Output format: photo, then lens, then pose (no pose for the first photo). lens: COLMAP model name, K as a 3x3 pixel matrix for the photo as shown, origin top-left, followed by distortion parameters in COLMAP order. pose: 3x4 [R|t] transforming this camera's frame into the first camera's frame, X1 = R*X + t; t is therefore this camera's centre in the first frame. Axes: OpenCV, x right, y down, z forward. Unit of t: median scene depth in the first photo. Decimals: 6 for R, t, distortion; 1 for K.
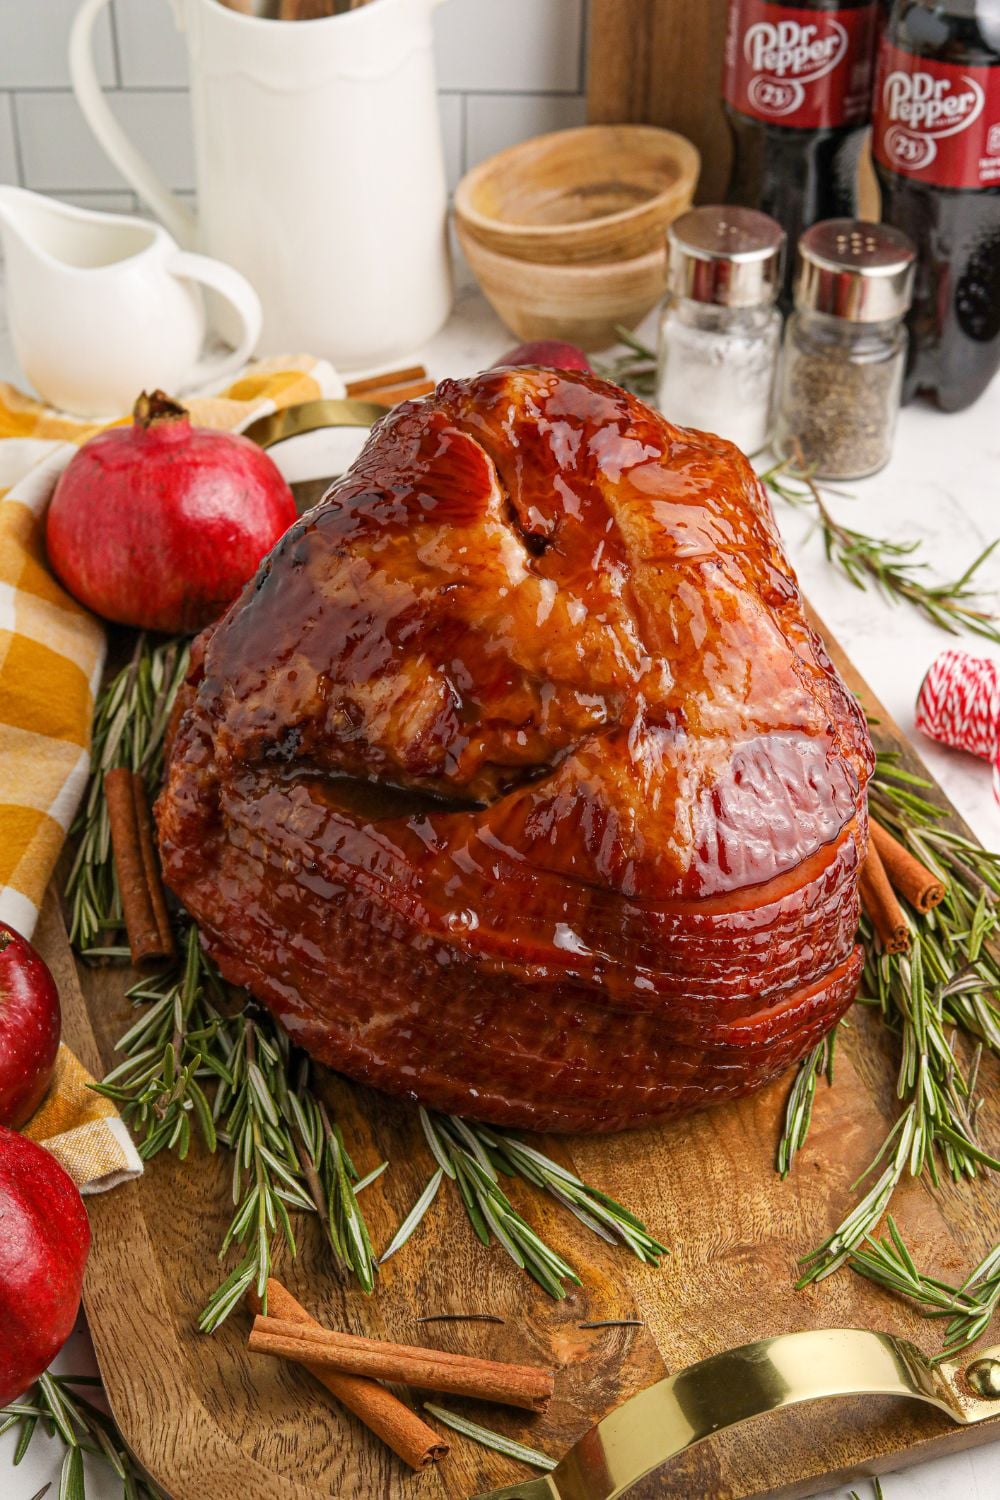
lens RADIAL K [[2397.9, 0, 501.6], [0, 2397.9, 683.5], [0, 0, 1]] dist [-0.135897, -0.003595]
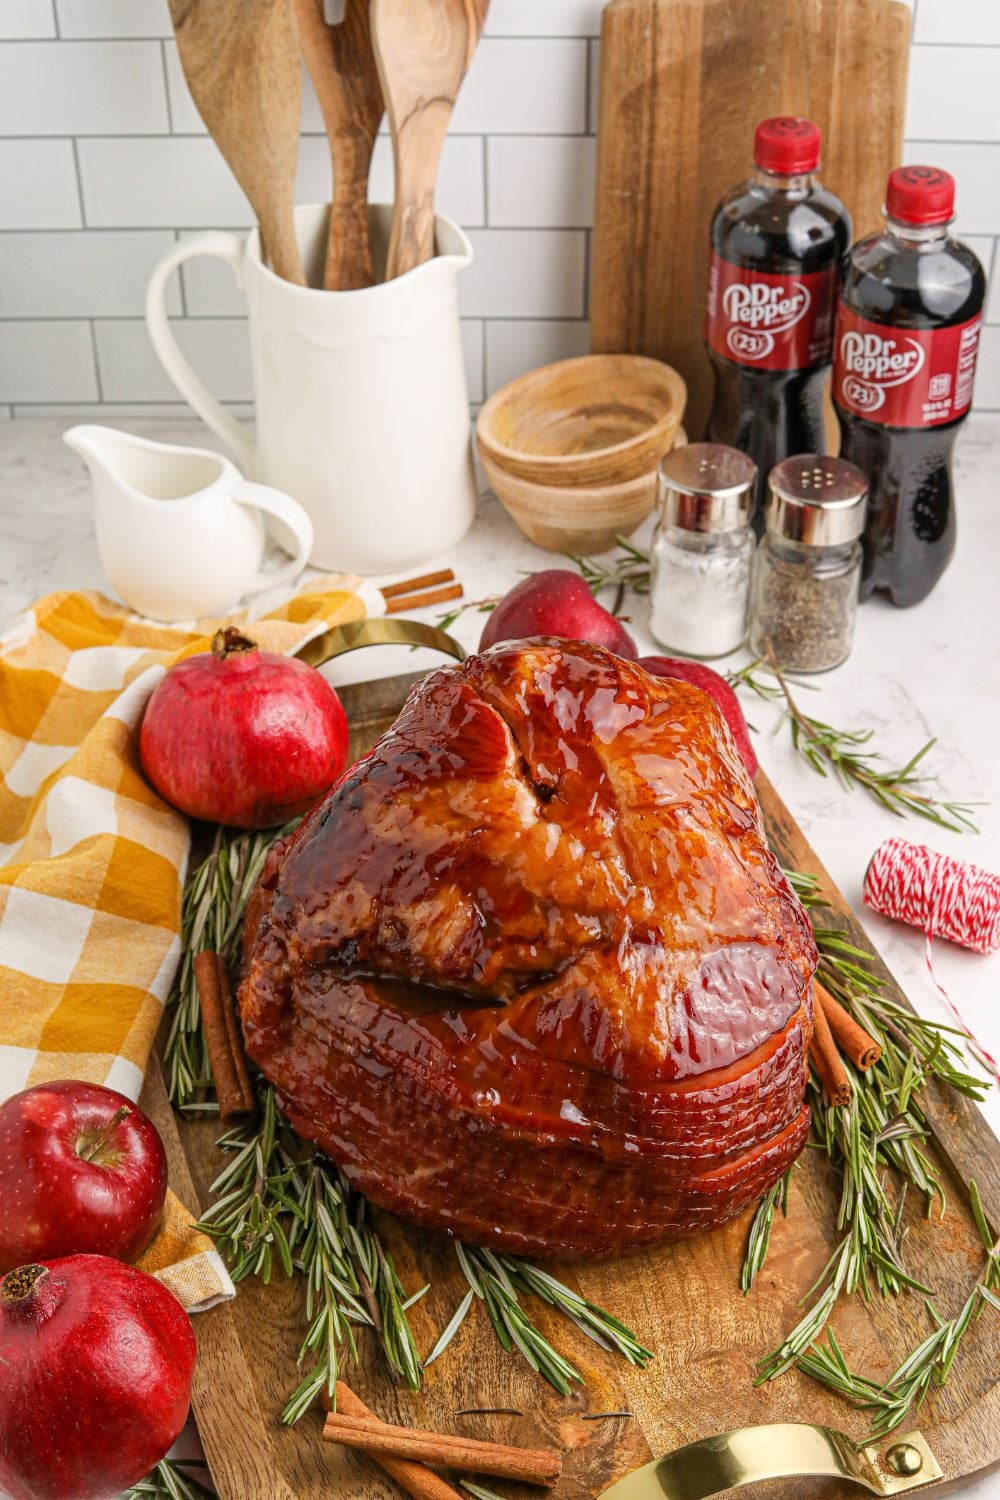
lens RADIAL K [[2359.0, 0, 502.1], [0, 2359.0, 679.5], [0, 0, 1]] dist [-0.126053, -0.022017]
pose [[0.999905, -0.008316, -0.010973, 0.006556], [0.008216, 0.999925, -0.009067, -0.107543], [0.011048, 0.008976, 0.999899, -0.236422]]
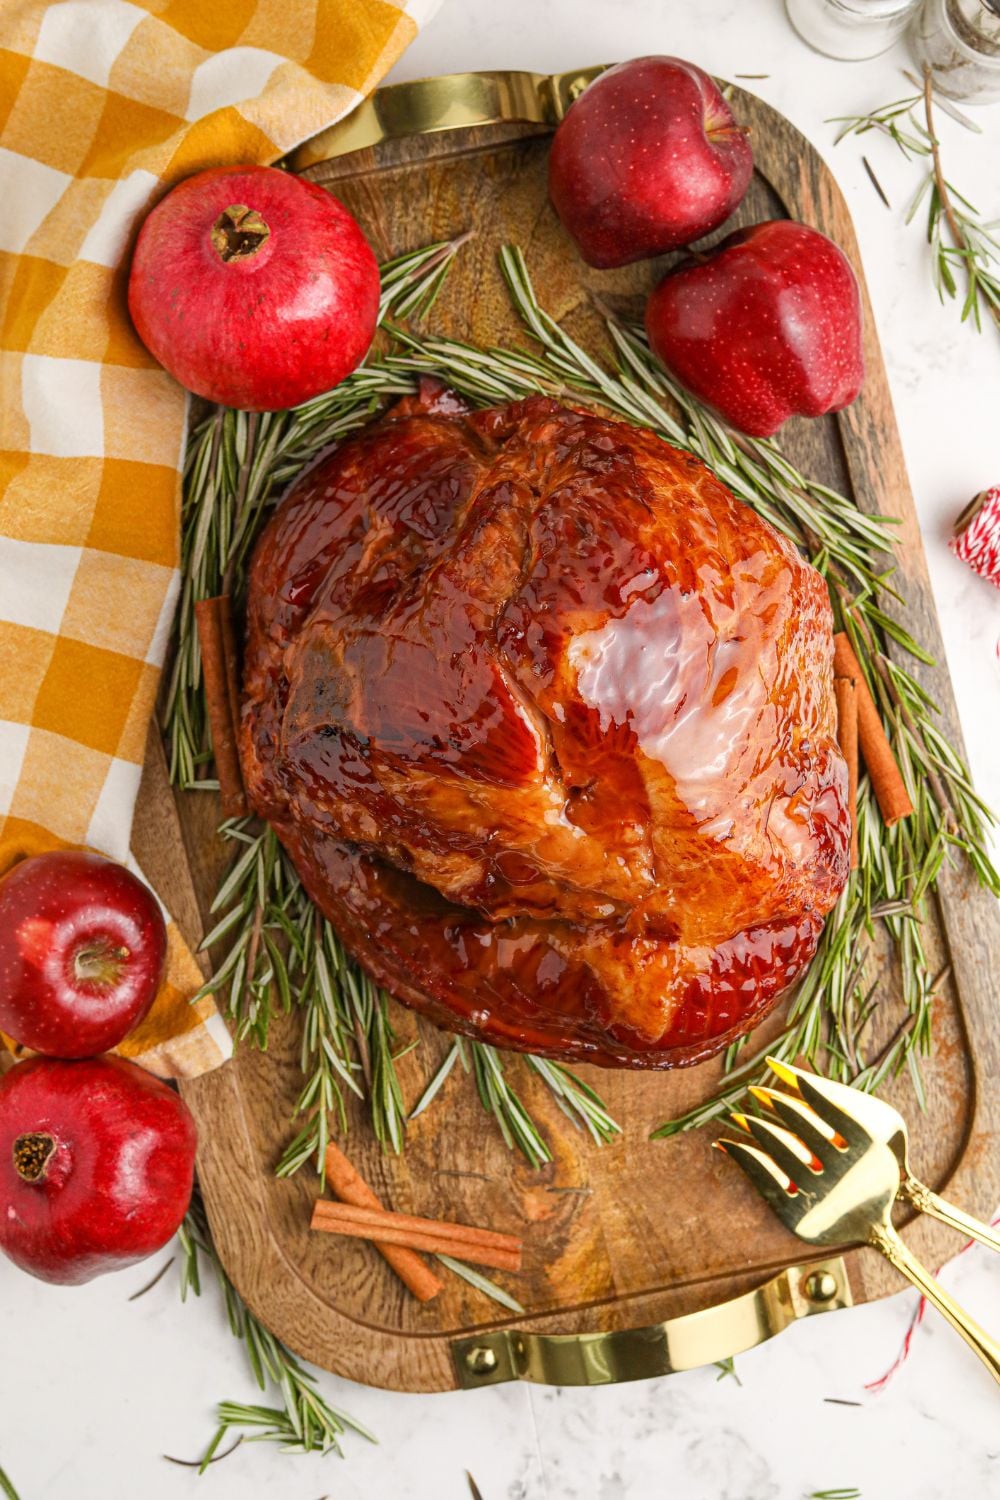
lens RADIAL K [[2397.9, 0, 501.6], [0, 2397.9, 683.5], [0, 0, 1]] dist [-0.135897, -0.003595]
pose [[0.994505, 0.104688, 0.000666, -0.024784], [-0.064704, 0.609639, 0.790034, -0.979044], [0.082301, -0.785736, 0.613063, 0.354832]]
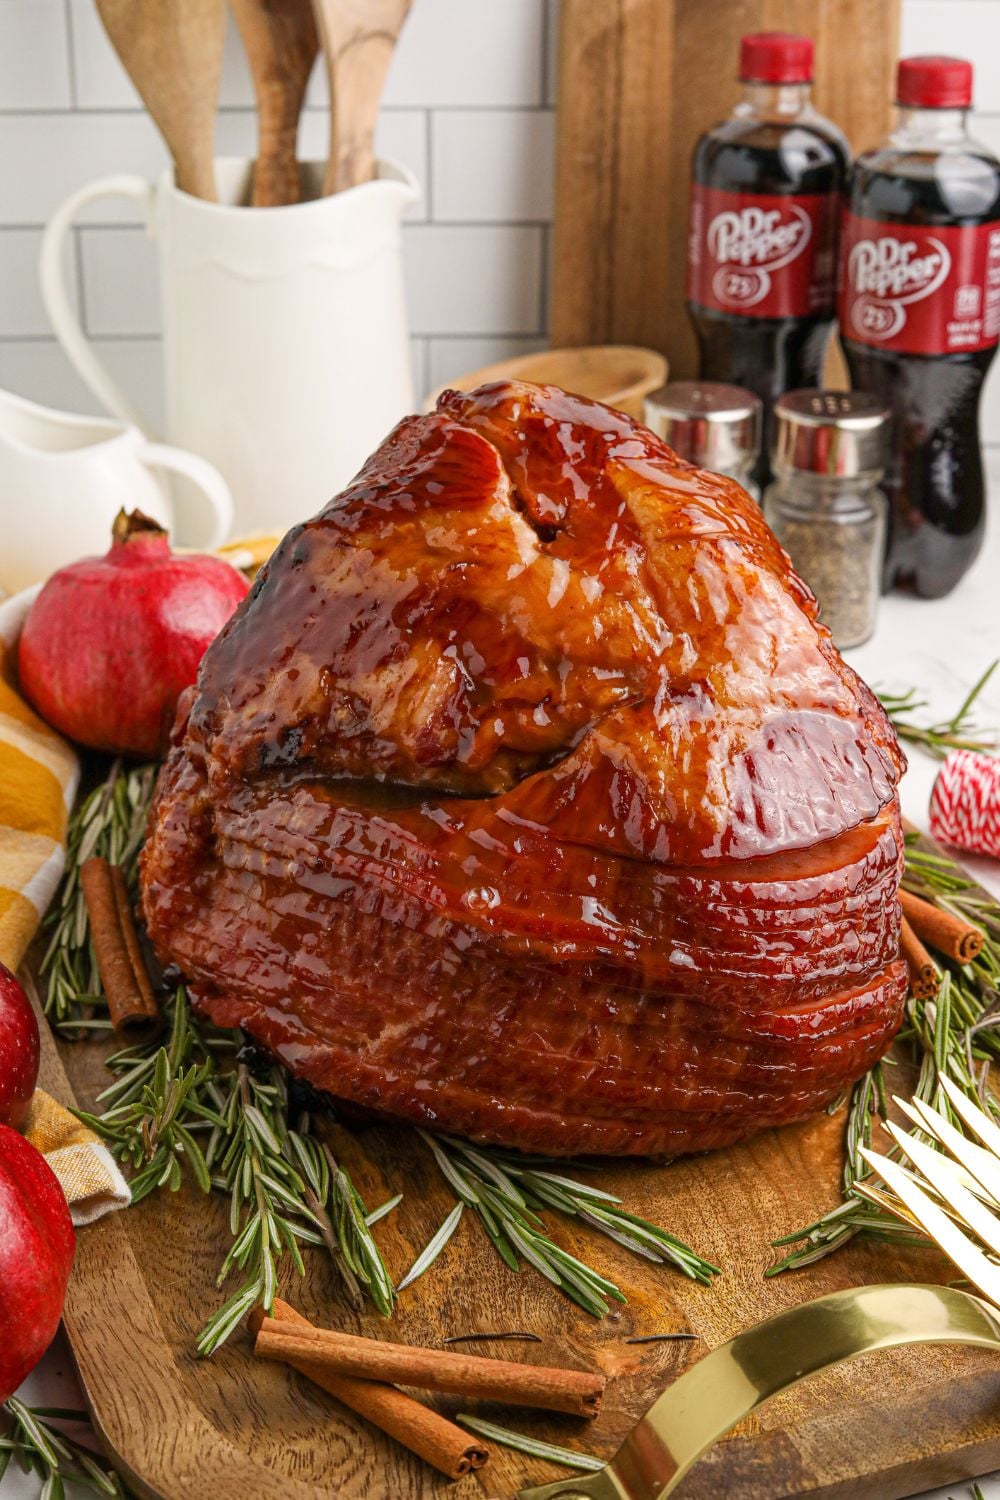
lens RADIAL K [[2397.9, 0, 501.6], [0, 2397.9, 683.5], [0, 0, 1]] dist [-0.135897, -0.003595]
pose [[0.999191, -0.017839, 0.036047, -0.039741], [0.025818, 0.971706, -0.234778, 0.228874], [-0.030839, 0.235519, 0.971380, 0.079021]]
